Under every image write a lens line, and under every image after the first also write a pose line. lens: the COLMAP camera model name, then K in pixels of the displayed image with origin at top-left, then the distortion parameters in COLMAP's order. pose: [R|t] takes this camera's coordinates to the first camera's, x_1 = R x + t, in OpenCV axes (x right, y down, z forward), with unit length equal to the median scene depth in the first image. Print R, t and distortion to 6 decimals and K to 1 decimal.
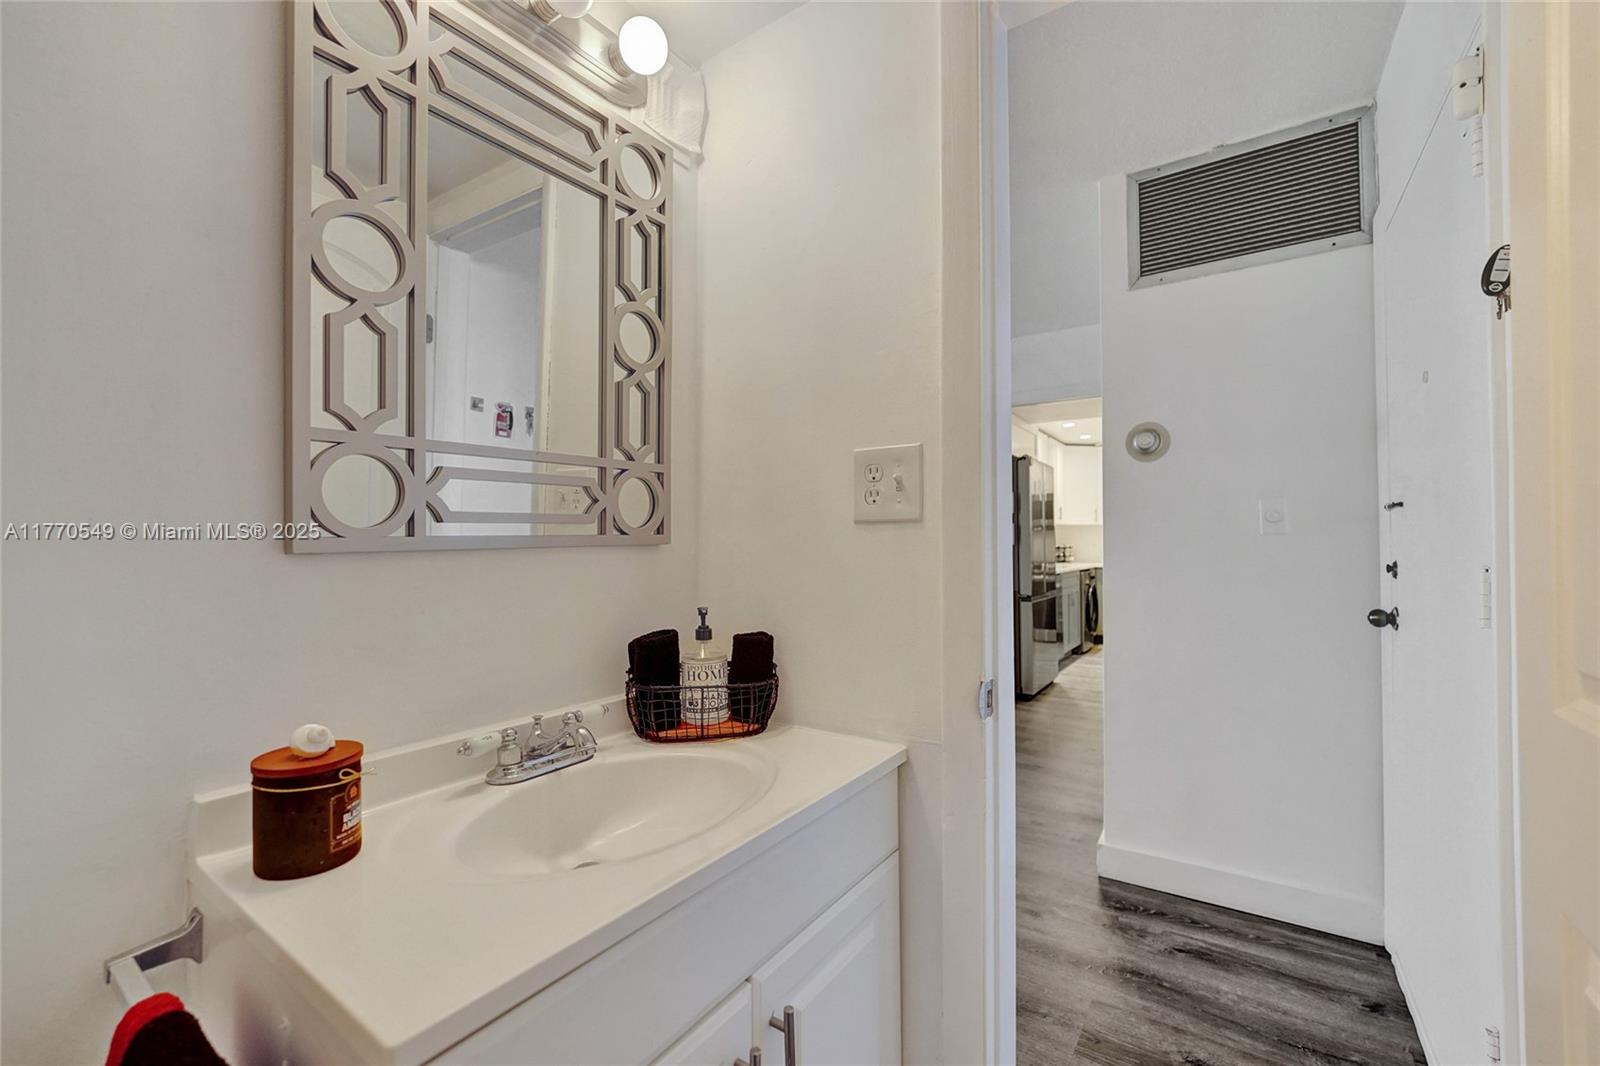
lens RADIAL K [[662.4, 0, 800.0], [0, 662.4, 533.0], [0, 0, 1]] dist [-0.024172, 0.000356]
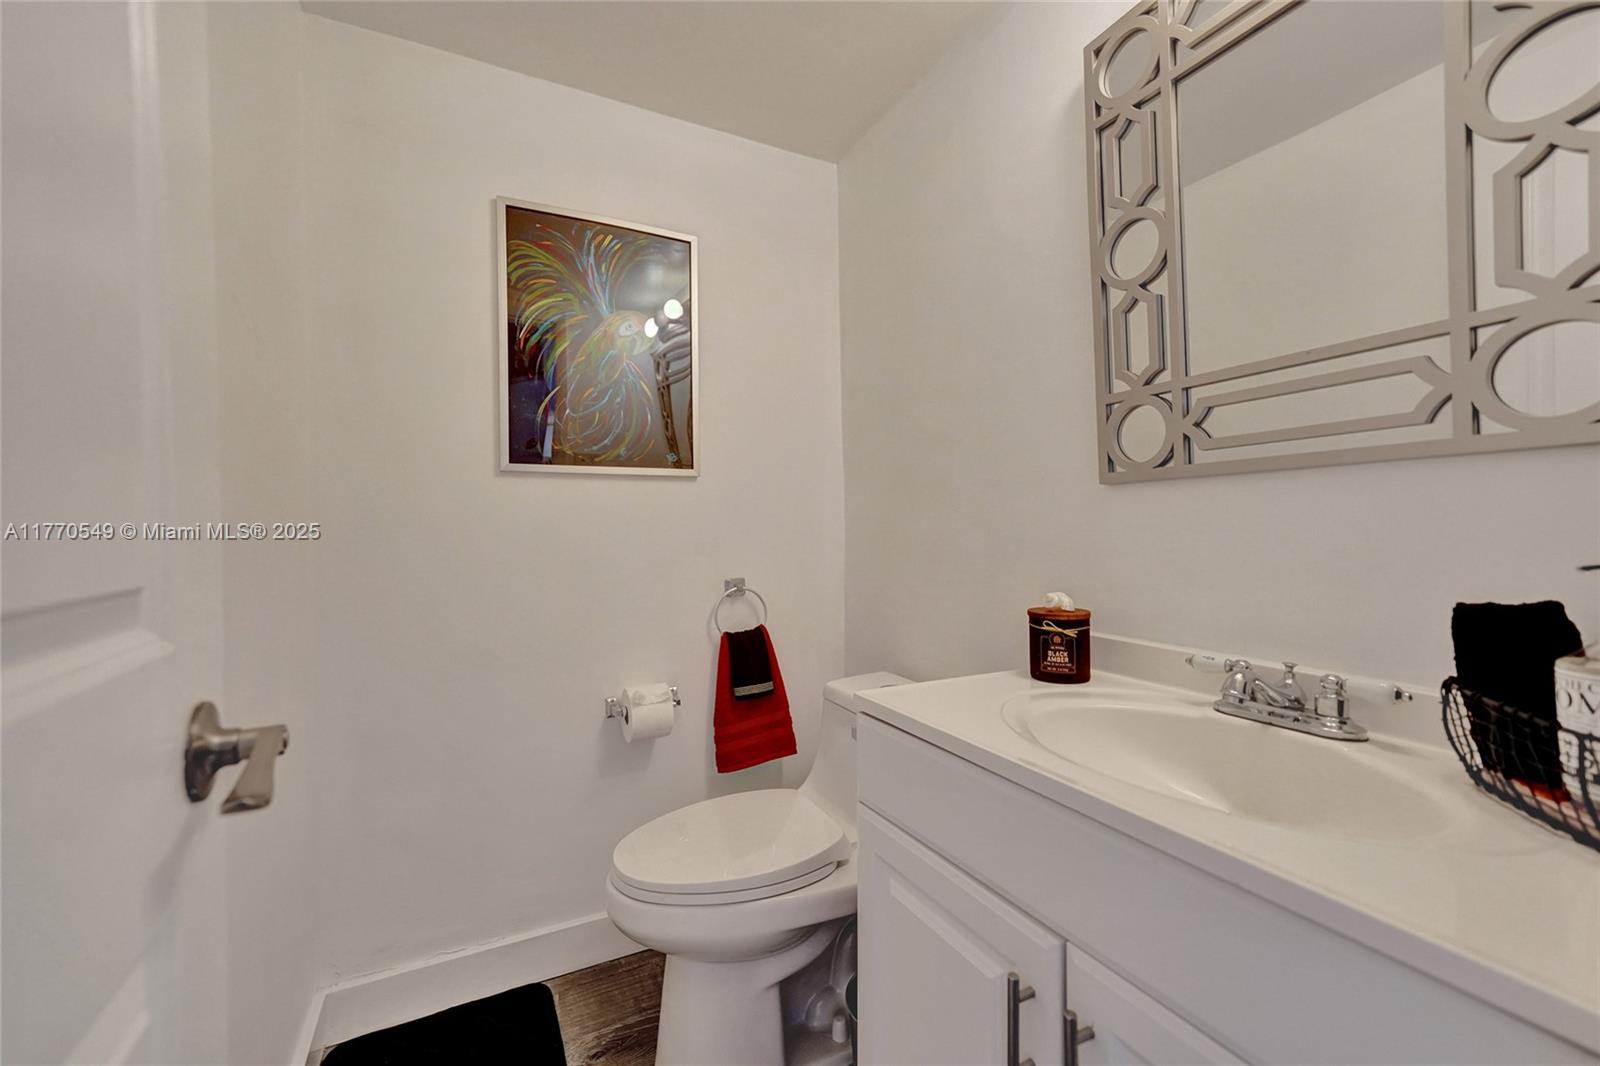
lens RADIAL K [[662.4, 0, 800.0], [0, 662.4, 533.0], [0, 0, 1]] dist [-0.024172, 0.000356]
pose [[-0.484290, 0.013600, -0.874802, 0.649283], [0.022474, 0.999743, 0.003101, 0.090927], [0.874619, -0.018159, -0.484471, 0.862126]]
